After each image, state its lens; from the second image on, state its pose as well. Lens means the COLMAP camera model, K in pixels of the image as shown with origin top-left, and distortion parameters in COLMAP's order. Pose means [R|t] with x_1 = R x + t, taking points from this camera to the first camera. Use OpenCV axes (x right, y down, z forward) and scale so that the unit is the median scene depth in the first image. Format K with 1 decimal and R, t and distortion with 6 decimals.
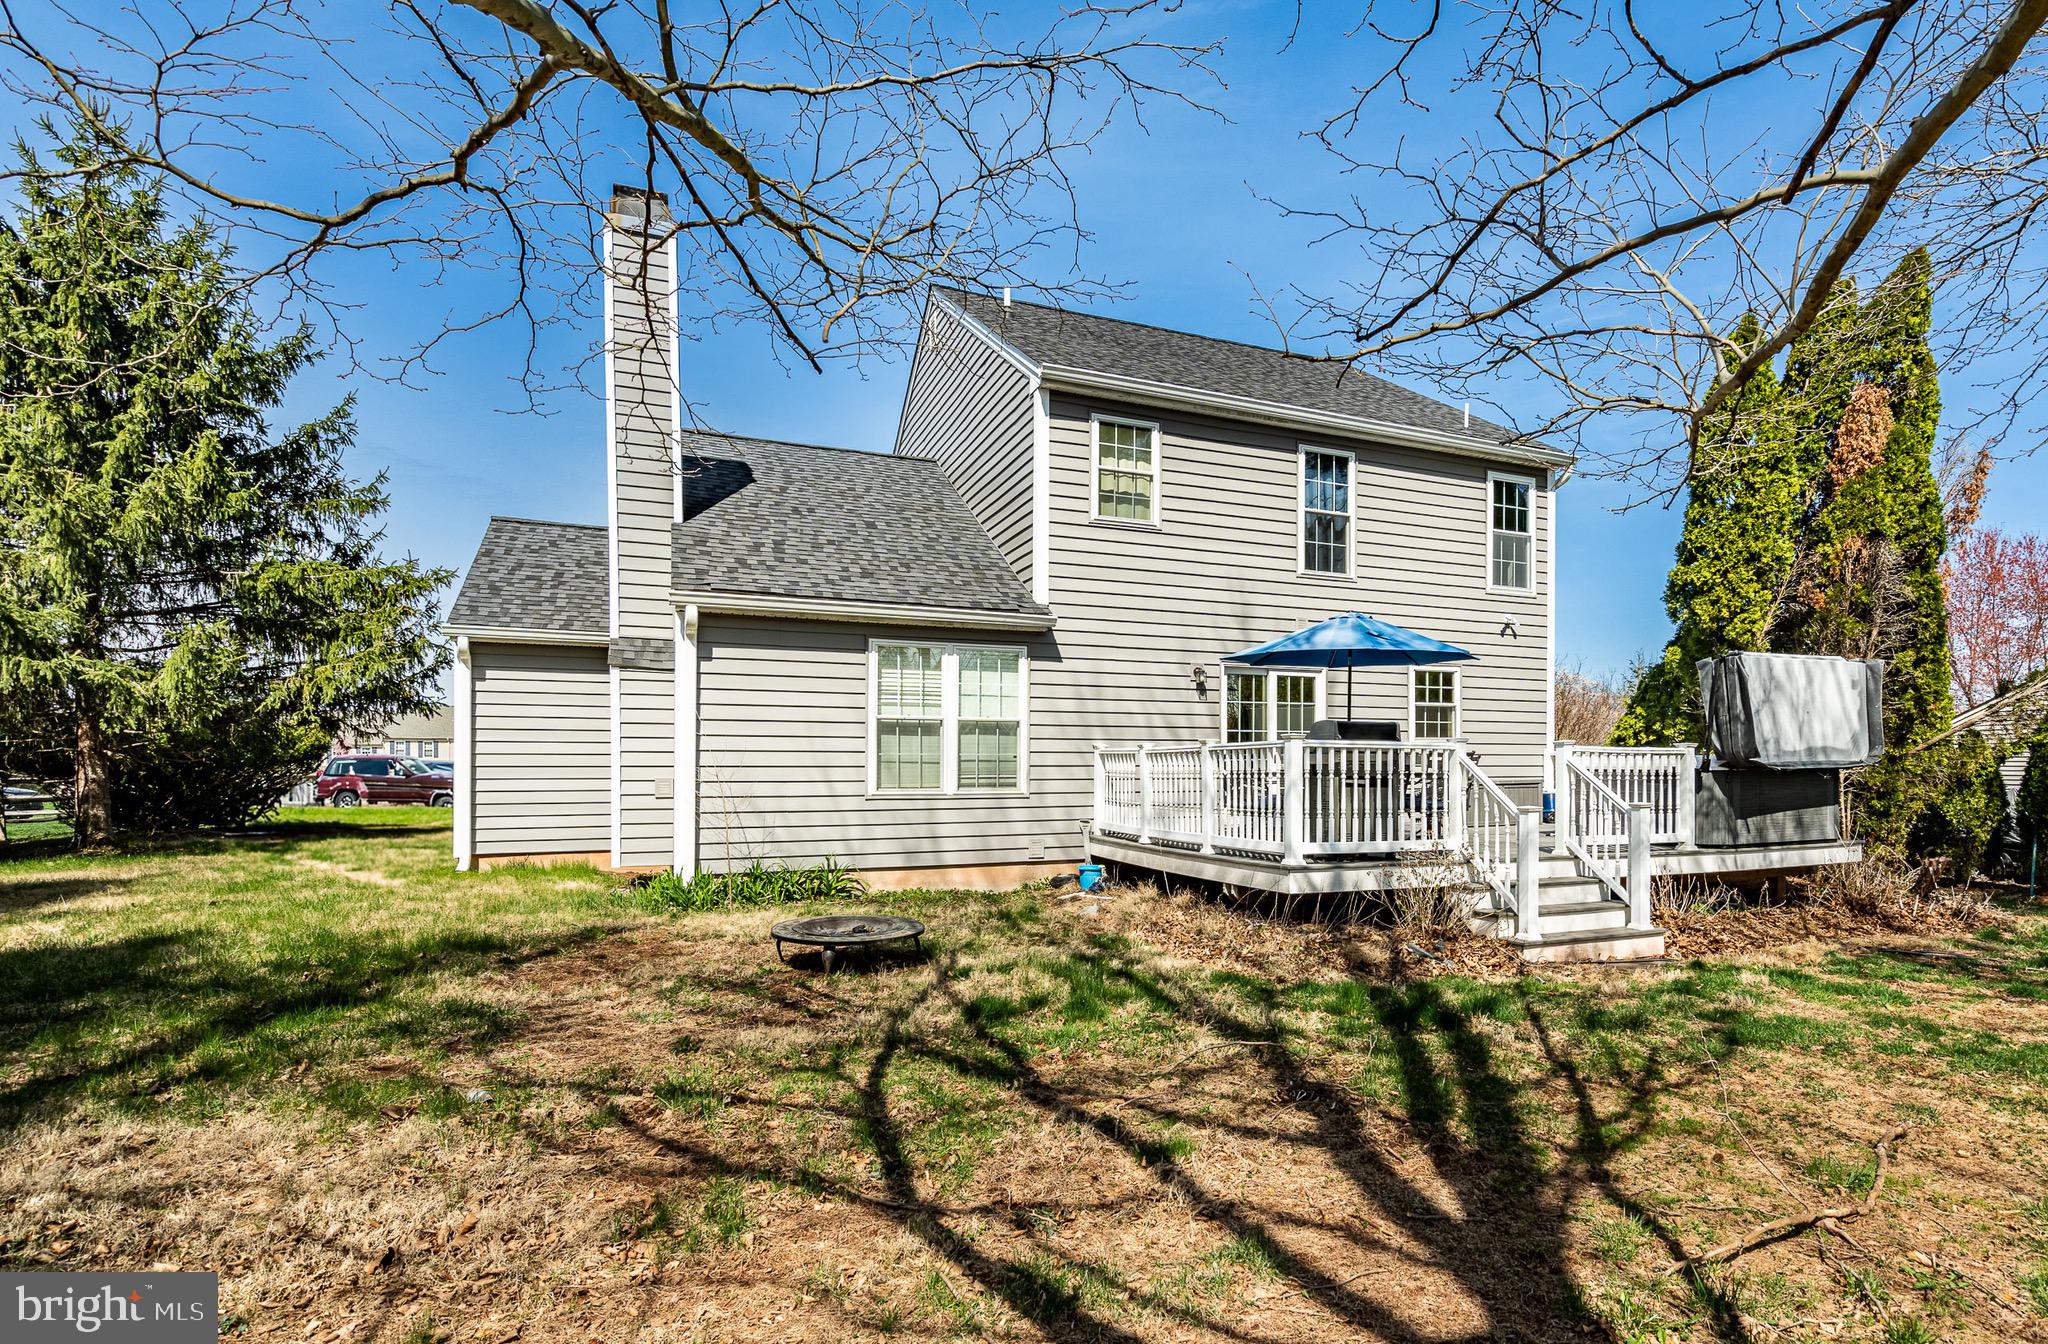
lens RADIAL K [[944.0, 0, 1025.4], [0, 944.0, 760.7], [0, 0, 1]] dist [-0.001215, -0.000118]
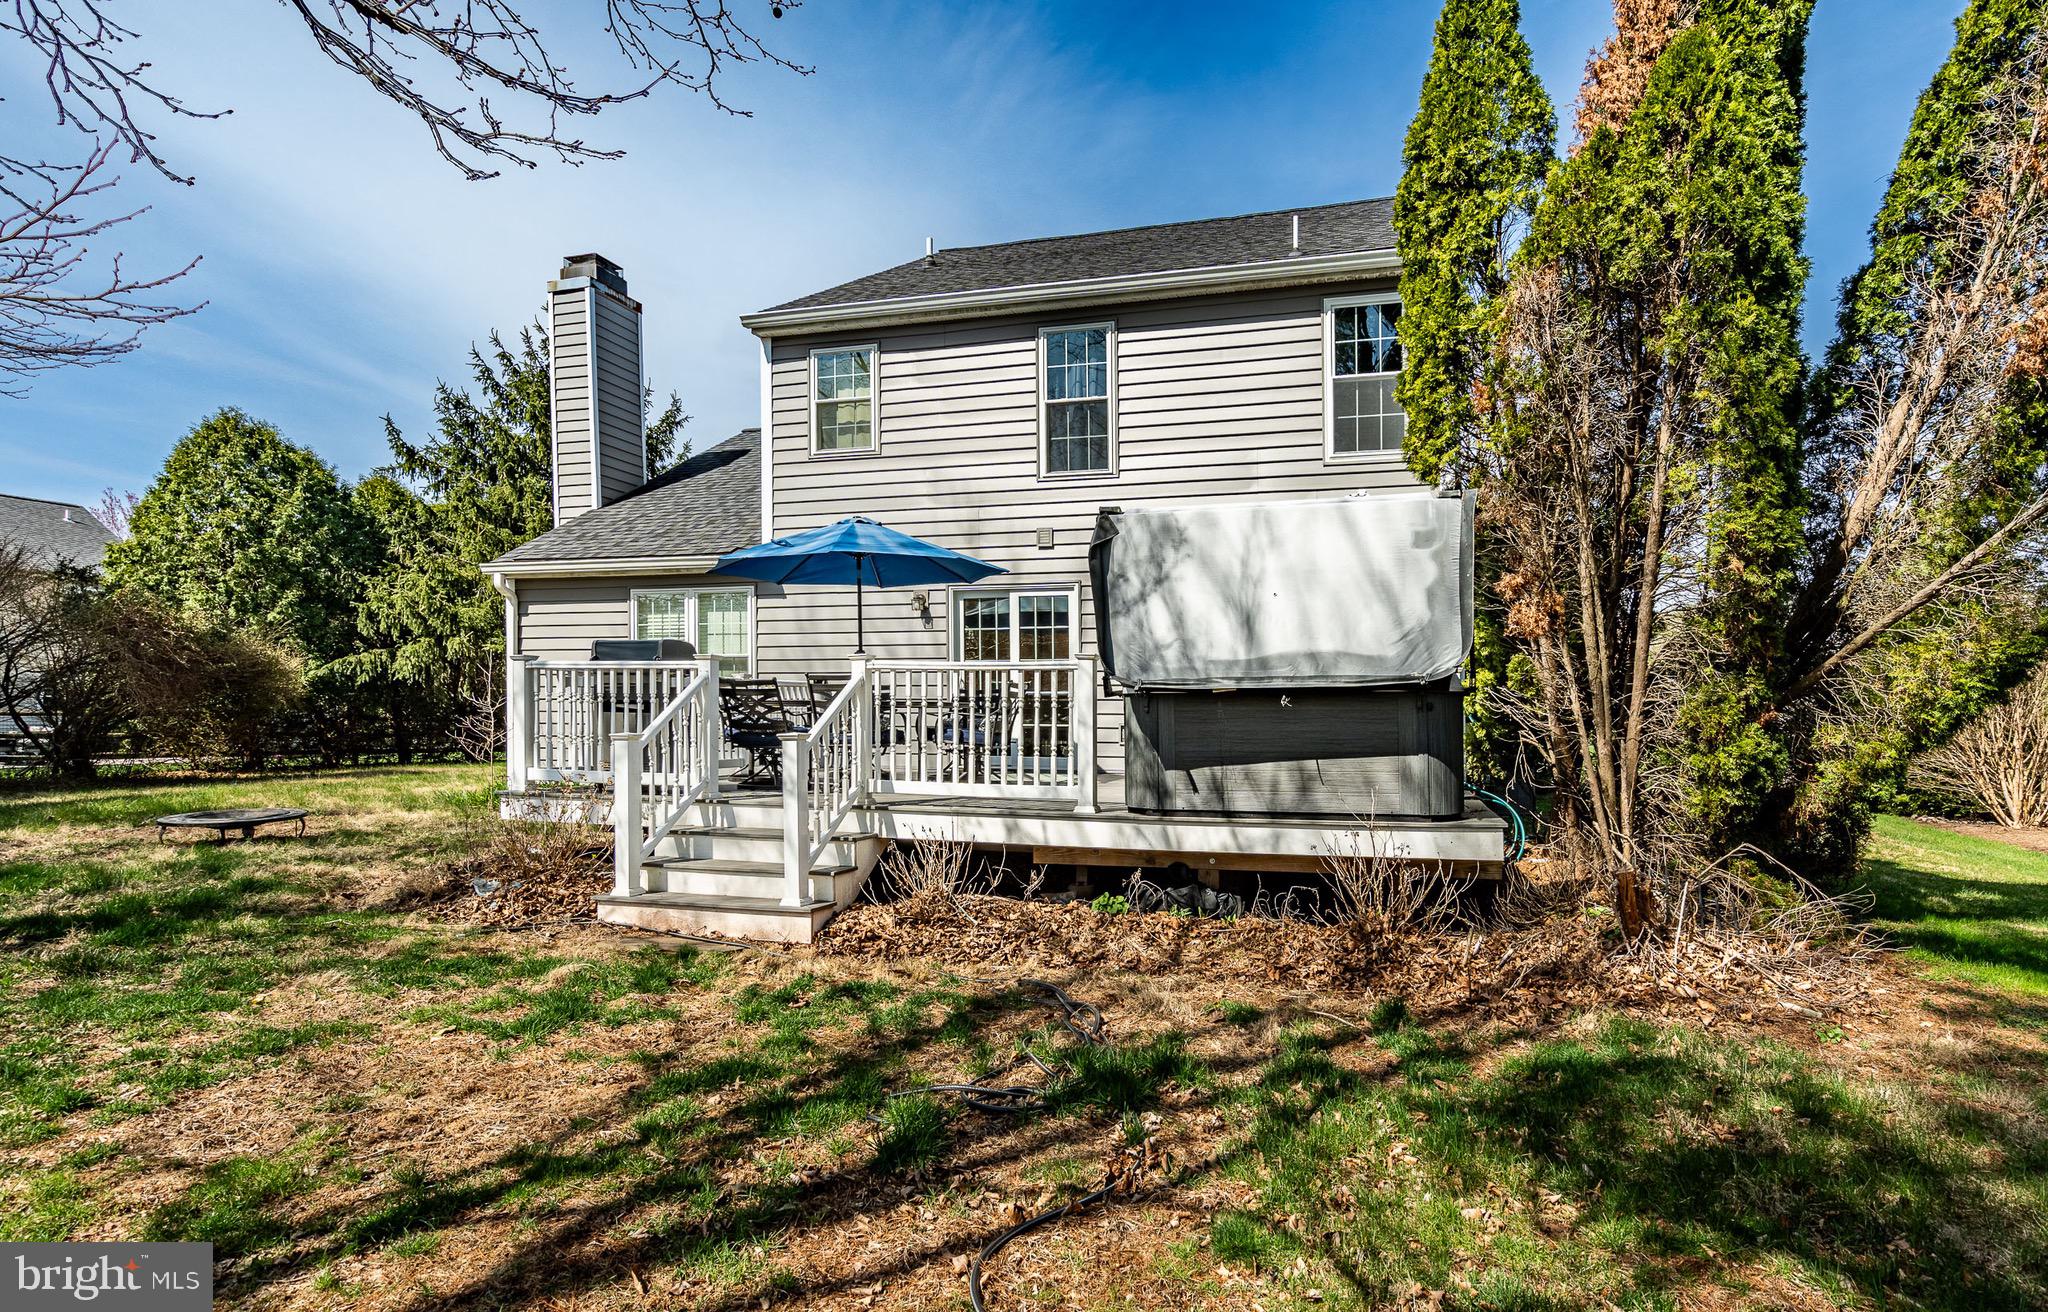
lens RADIAL K [[837.3, 0, 1024.2], [0, 837.3, 719.1], [0, 0, 1]] dist [0.000606, 0.000017]
pose [[0.836472, 0.007866, -0.547953, 0.775267], [-0.001167, 0.999920, 0.012573, 0.016712], [0.548008, -0.009877, 0.836415, 0.378112]]
